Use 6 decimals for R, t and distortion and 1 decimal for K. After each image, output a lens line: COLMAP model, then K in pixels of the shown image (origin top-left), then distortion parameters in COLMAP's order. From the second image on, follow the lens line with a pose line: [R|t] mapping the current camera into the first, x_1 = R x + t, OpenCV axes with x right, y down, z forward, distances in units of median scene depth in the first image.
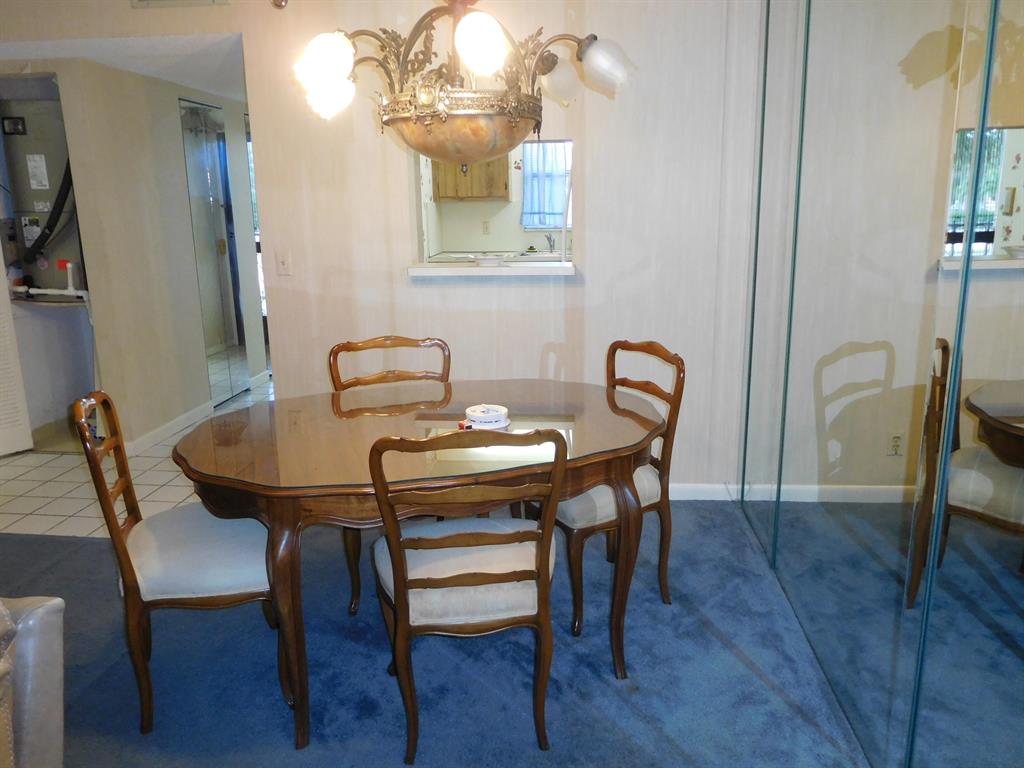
lens RADIAL K [[765.7, 0, 516.0], [0, 765.7, 388.0], [0, 0, 1]] dist [-0.023739, 0.012862]
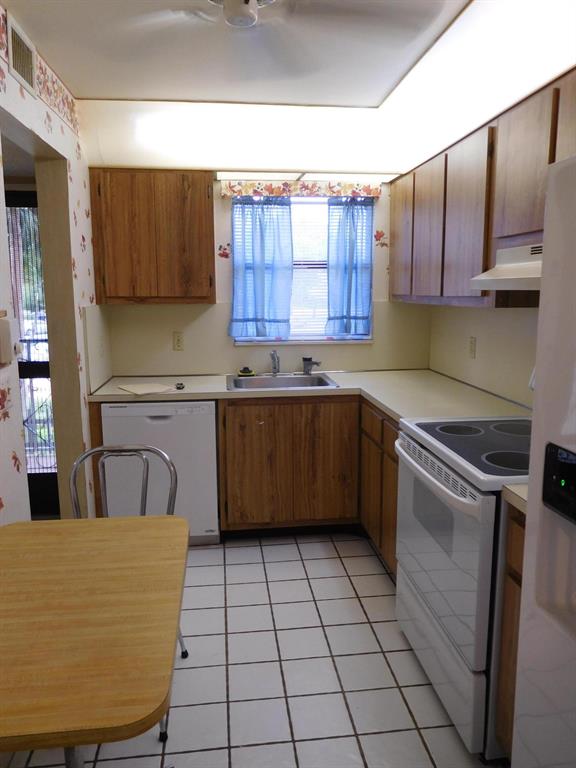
lens RADIAL K [[574.3, 0, 290.3], [0, 574.3, 378.2], [0, 0, 1]] dist [-0.023739, 0.012862]
pose [[0.976712, -0.022862, 0.213333, -0.052243], [0.043418, 0.994796, -0.092174, -0.128652], [-0.210115, 0.099290, 0.972622, 0.498878]]
